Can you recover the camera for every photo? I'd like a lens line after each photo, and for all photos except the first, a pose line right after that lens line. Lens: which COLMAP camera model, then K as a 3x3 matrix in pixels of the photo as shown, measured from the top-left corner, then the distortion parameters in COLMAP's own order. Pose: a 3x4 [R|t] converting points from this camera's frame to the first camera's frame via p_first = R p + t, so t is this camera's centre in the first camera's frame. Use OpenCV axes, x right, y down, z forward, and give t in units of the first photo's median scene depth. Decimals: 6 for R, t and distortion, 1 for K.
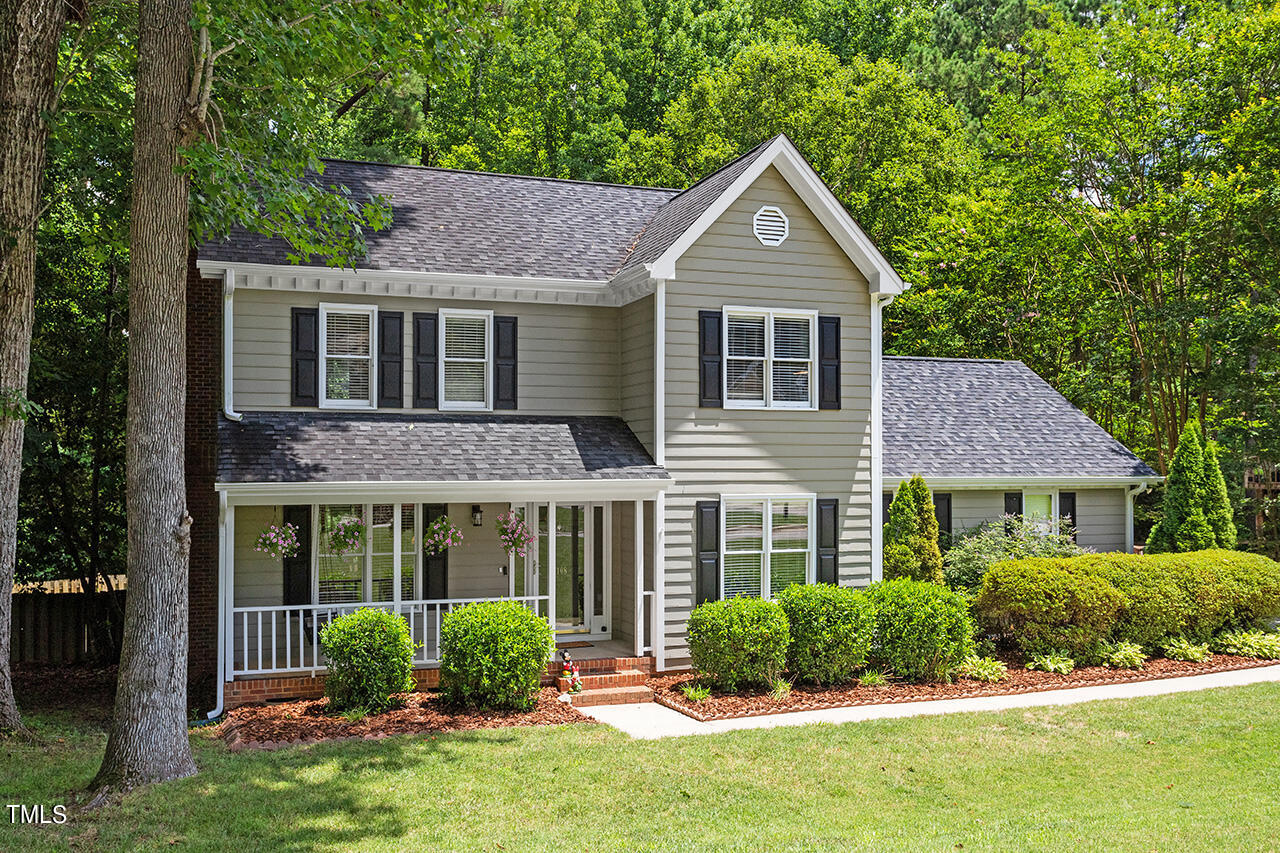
lens RADIAL K [[1161.7, 0, 640.0], [0, 1161.7, 426.5], [0, 0, 1]] dist [-0.005120, -0.001681]
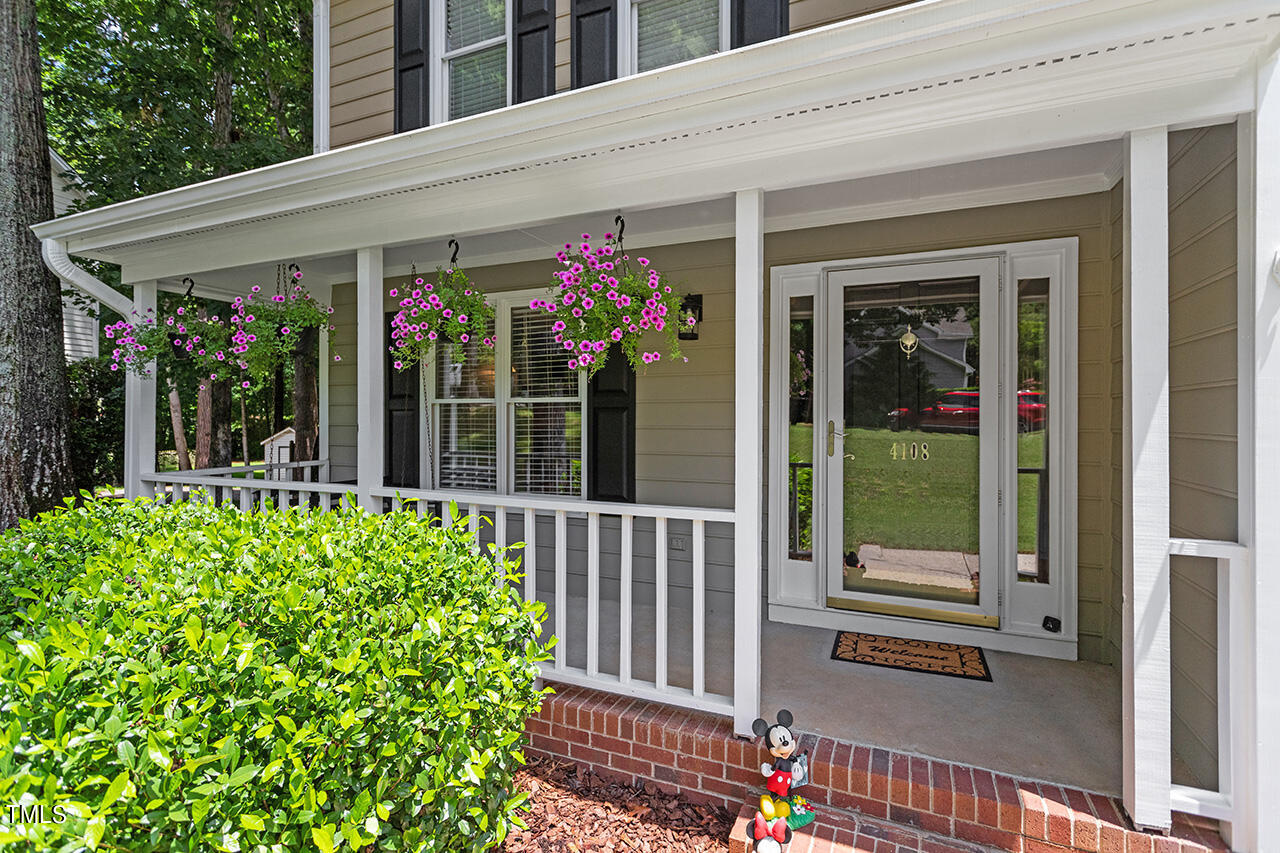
lens RADIAL K [[612.7, 0, 640.0], [0, 612.7, 426.5], [0, 0, 1]] dist [0.001610, 0.000439]
pose [[0.701549, 0.005082, -0.712603, 0.014499], [0.019390, 0.999468, 0.026217, 0.111895], [0.712358, -0.032210, 0.701077, 0.818688]]
